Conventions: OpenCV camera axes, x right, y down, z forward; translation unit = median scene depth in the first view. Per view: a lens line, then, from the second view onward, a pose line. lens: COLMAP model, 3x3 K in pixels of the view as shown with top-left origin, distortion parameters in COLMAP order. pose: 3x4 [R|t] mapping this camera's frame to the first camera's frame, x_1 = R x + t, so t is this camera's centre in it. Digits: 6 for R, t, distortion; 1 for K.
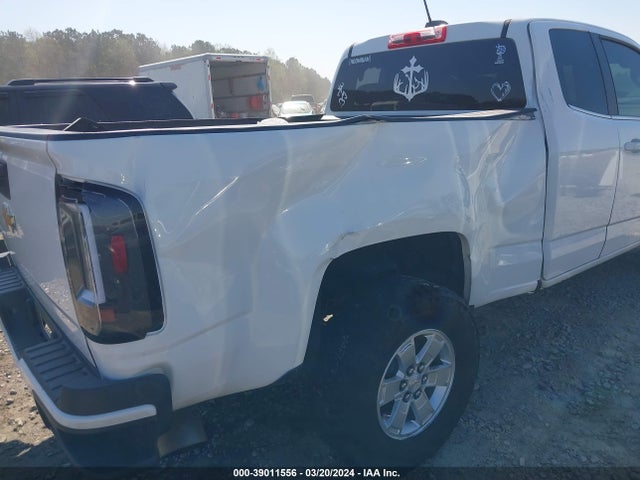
lens RADIAL K [[505.1, 0, 320.0], [0, 505.1, 243.1], [0, 0, 1]] dist [0.019591, -0.042082]
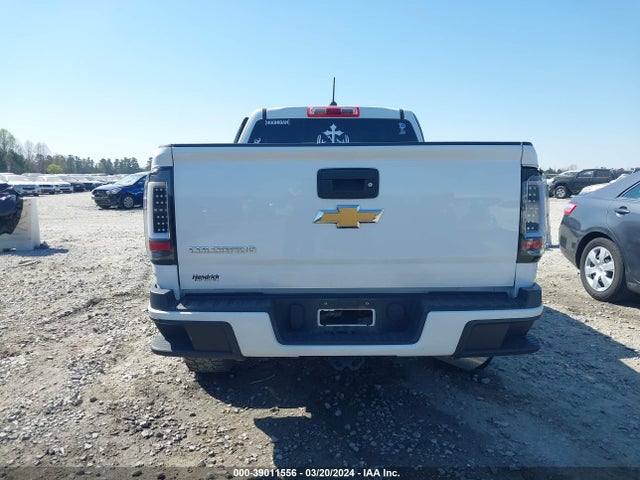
lens RADIAL K [[505.1, 0, 317.2], [0, 505.1, 241.2], [0, 0, 1]] dist [0.019591, -0.042082]
pose [[0.635171, -0.064109, 0.769706, -1.131947], [0.188699, 0.979231, -0.074156, 0.055927], [-0.748966, 0.192344, 0.634077, 0.240562]]
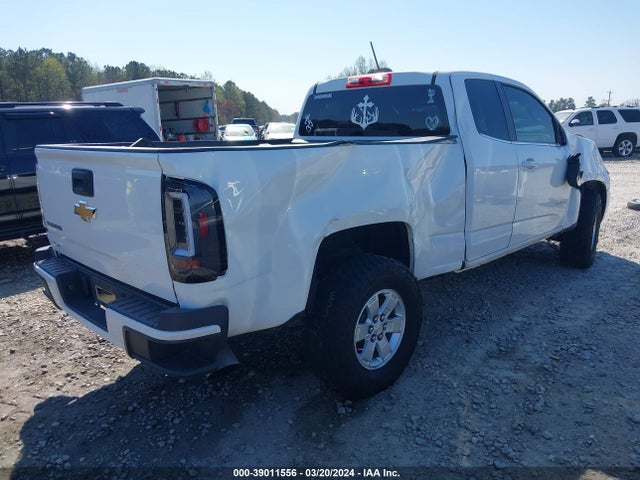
lens RADIAL K [[505.1, 0, 318.1], [0, 505.1, 237.4], [0, 0, 1]] dist [0.019591, -0.042082]
pose [[0.993491, -0.011608, 0.113316, -0.107848], [0.017740, 0.998424, -0.053250, 0.076217], [-0.112520, 0.054914, 0.992131, -0.306984]]
